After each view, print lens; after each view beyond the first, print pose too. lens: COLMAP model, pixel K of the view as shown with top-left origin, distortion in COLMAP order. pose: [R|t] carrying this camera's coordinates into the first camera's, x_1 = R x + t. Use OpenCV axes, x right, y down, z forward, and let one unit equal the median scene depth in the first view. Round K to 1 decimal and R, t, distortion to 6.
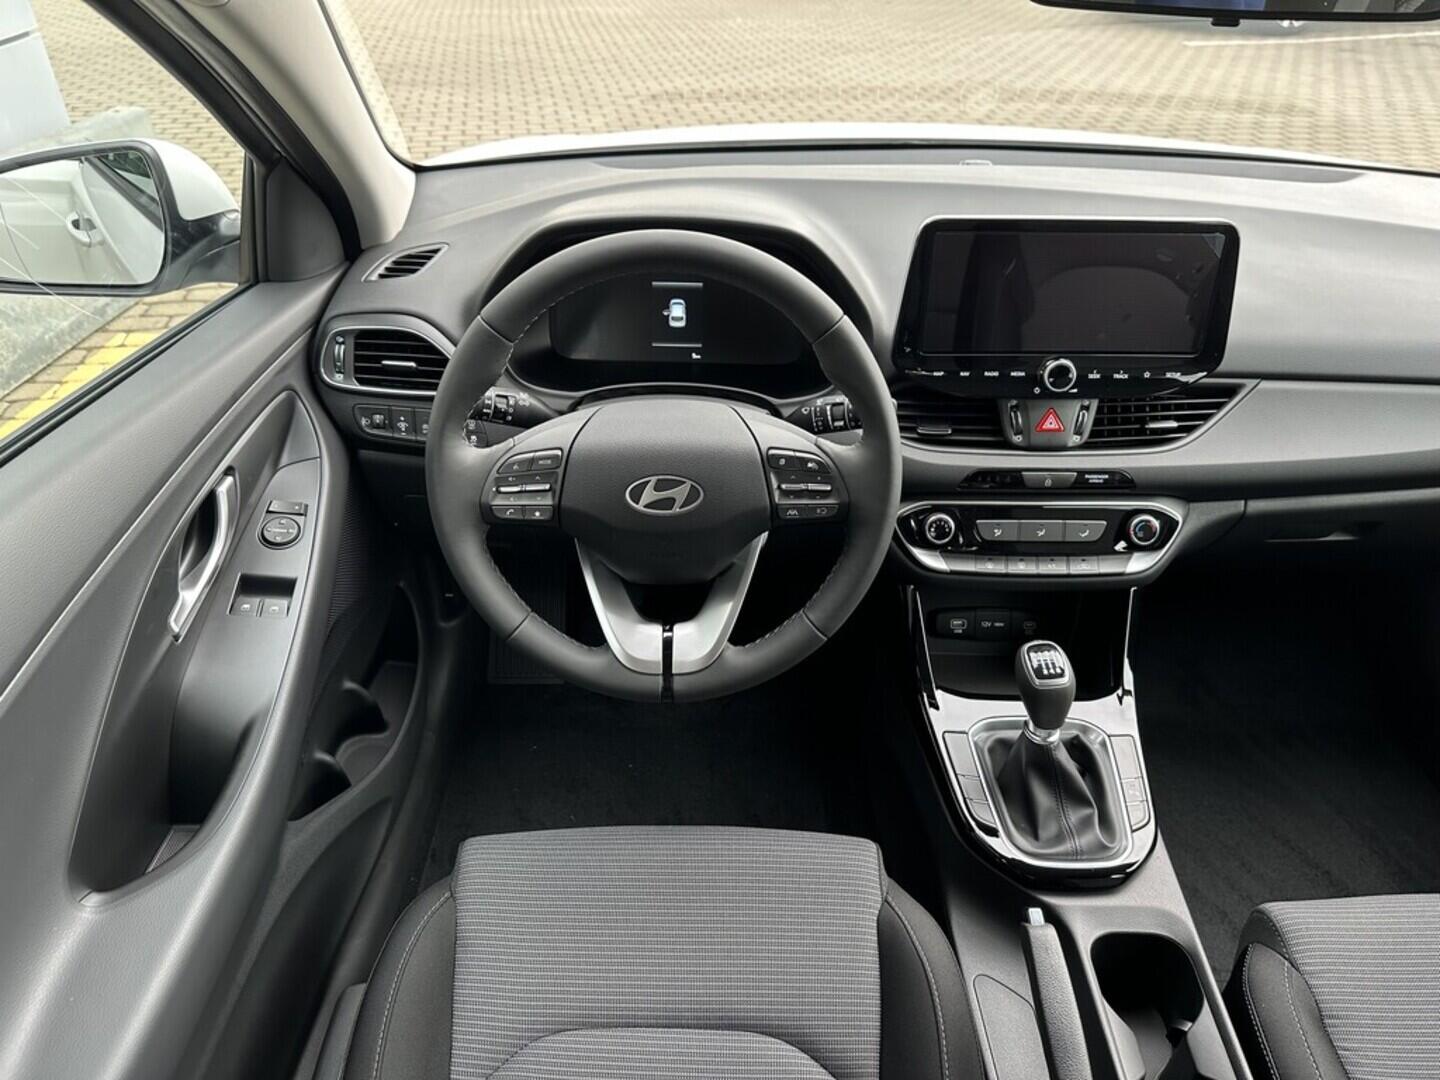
lens RADIAL K [[995.0, 0, 718.3], [0, 995.0, 536.0], [0, 0, 1]] dist [0.126697, -0.192197]
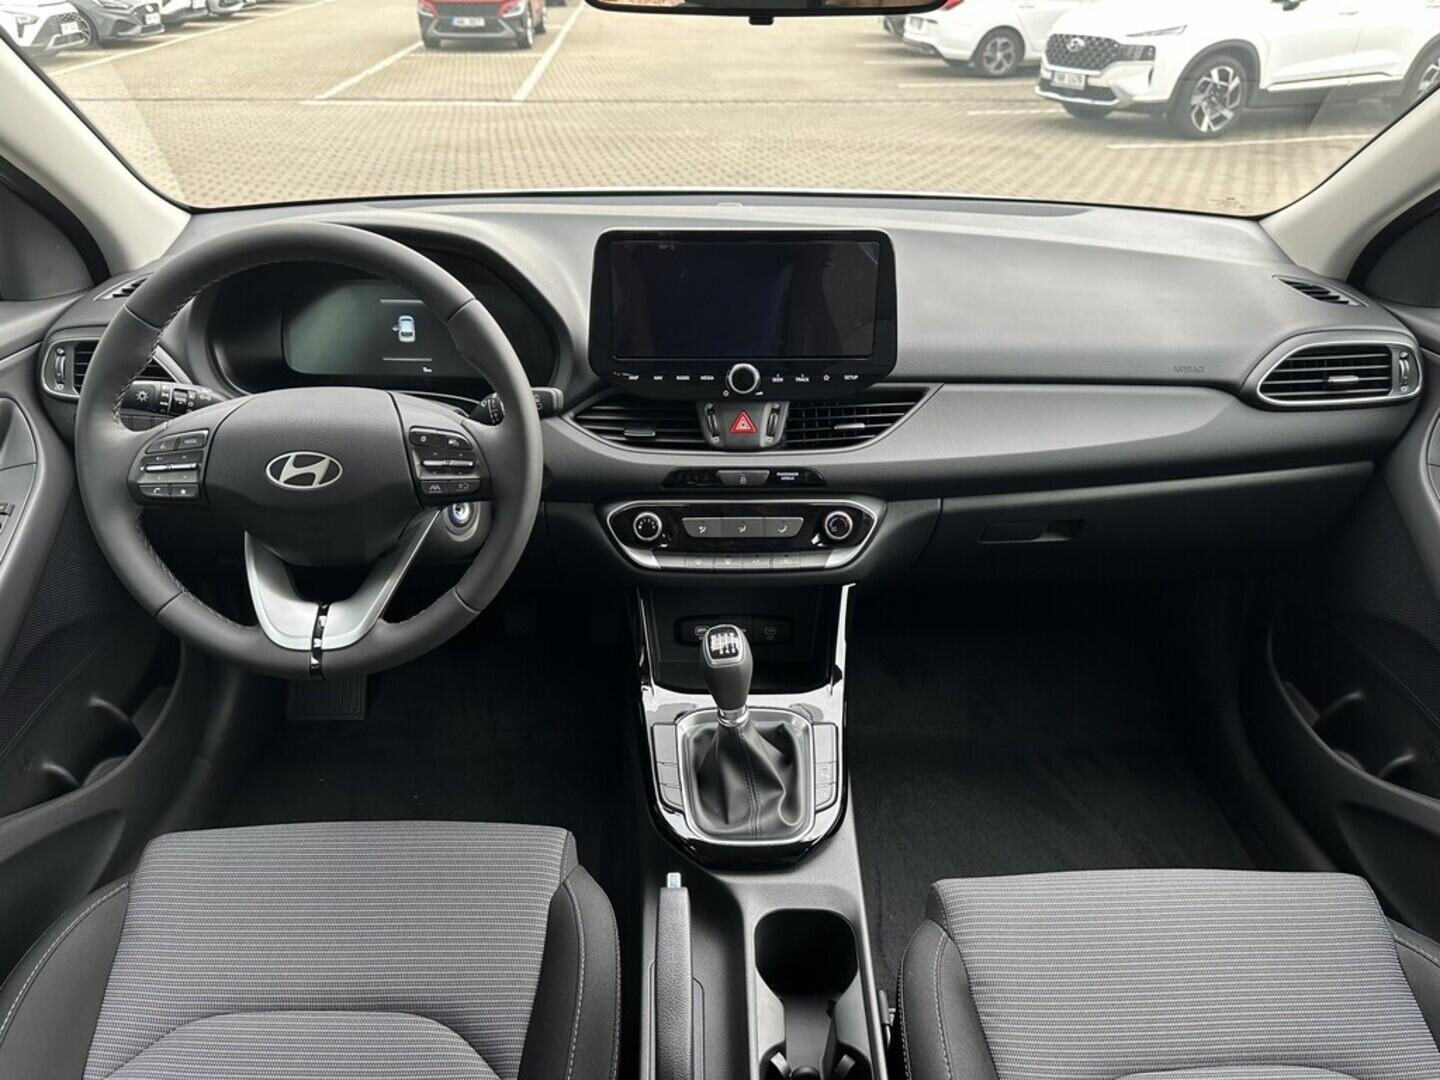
lens RADIAL K [[1001.2, 0, 713.8], [0, 1001.2, 539.0], [0, 0, 1]] dist [0.088666, -0.131627]
pose [[0.999772, -0.012681, 0.017185, 0.293665], [0.014229, 0.995545, -0.093203, 0.111367], [-0.015927, 0.093427, 0.995499, -0.038439]]
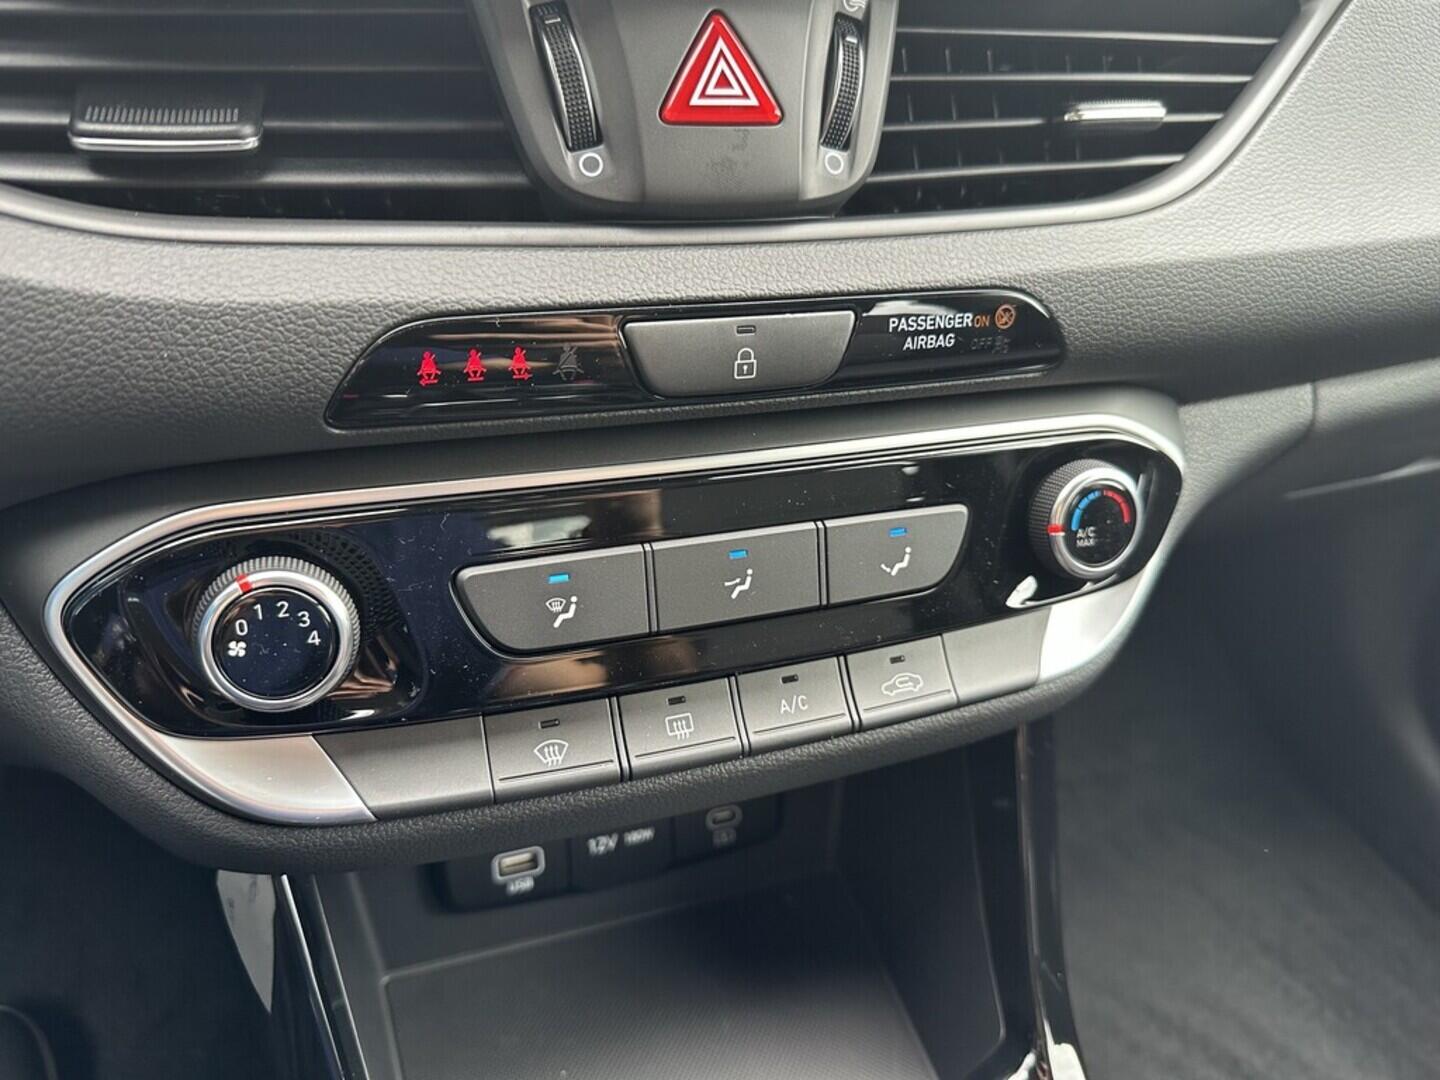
lens RADIAL K [[995.0, 0, 718.3], [0, 995.0, 536.0], [0, 0, 1]] dist [0.126697, -0.192197]
pose [[0.938714, -0.130235, 0.319147, 0.260704], [0.123577, 0.991483, 0.041116, -0.026709], [-0.321784, 0.000843, 0.946813, 0.838689]]
